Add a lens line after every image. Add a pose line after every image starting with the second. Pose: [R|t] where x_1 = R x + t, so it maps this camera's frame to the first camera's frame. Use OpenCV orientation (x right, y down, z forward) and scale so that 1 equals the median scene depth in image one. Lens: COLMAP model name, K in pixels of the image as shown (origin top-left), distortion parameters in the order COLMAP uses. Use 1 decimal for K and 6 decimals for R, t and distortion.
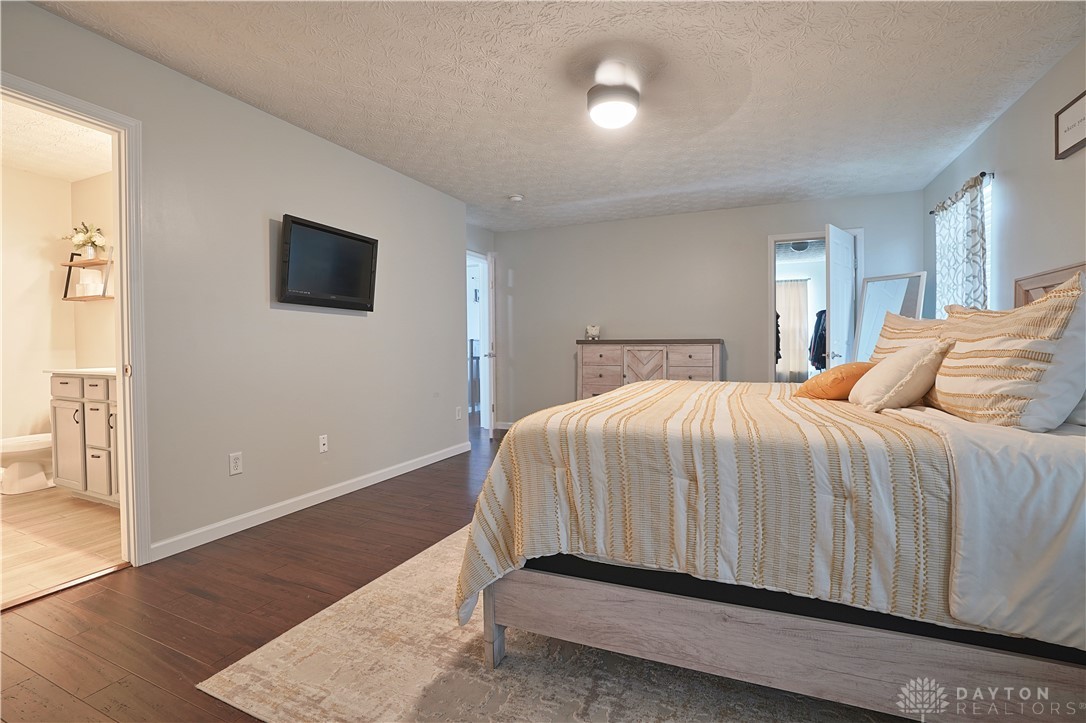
lens RADIAL K [[499.7, 0, 536.3], [0, 499.7, 357.7], [0, 0, 1]] dist [-0.072564, 0.027084]
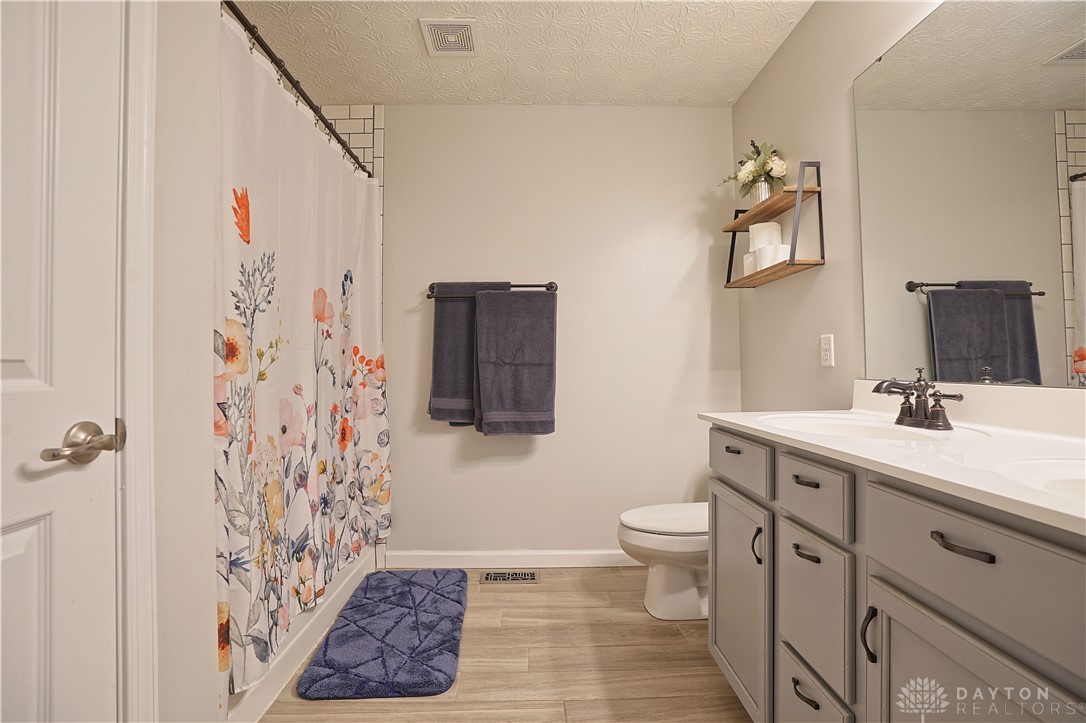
lens RADIAL K [[499.7, 0, 536.3], [0, 499.7, 357.7], [0, 0, 1]] dist [-0.072564, 0.027084]
pose [[0.427392, -0.012868, -0.903975, -0.547991], [-0.014449, 0.999674, -0.021061, -0.015362], [0.903951, 0.022063, 0.427067, 0.535816]]
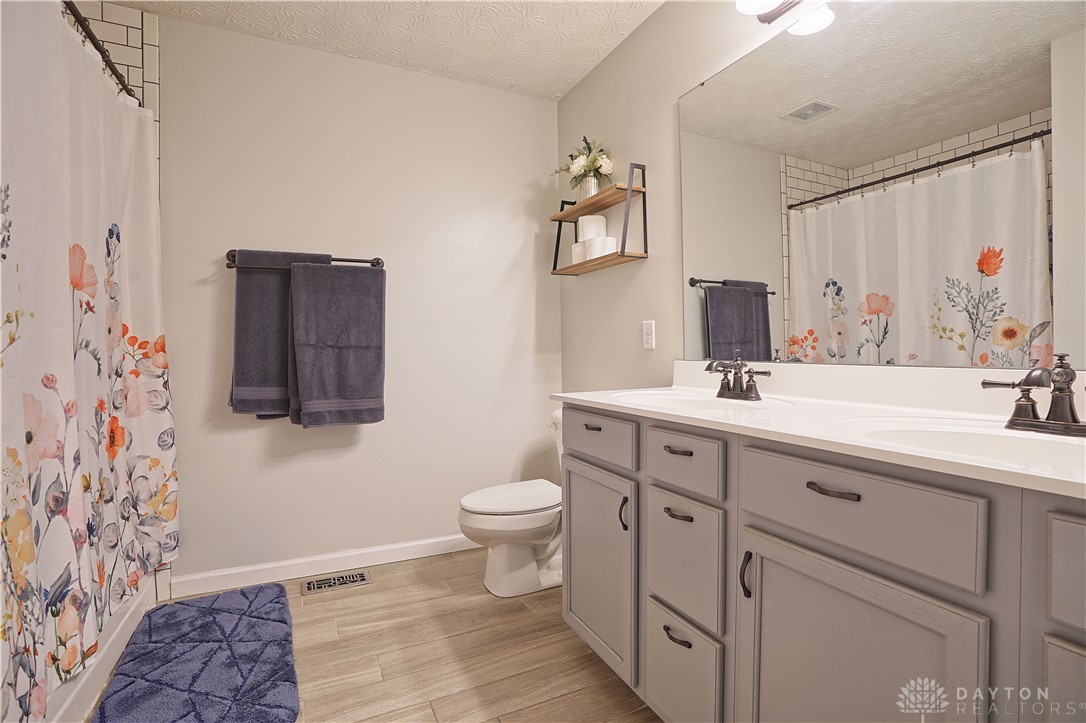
lens RADIAL K [[499.7, 0, 536.3], [0, 499.7, 357.7], [0, 0, 1]] dist [-0.072564, 0.027084]
pose [[0.763289, 0.011448, -0.645956, -0.599275], [-0.009939, 0.999933, 0.005977, -0.013342], [0.645981, 0.001858, 0.763352, 0.496786]]
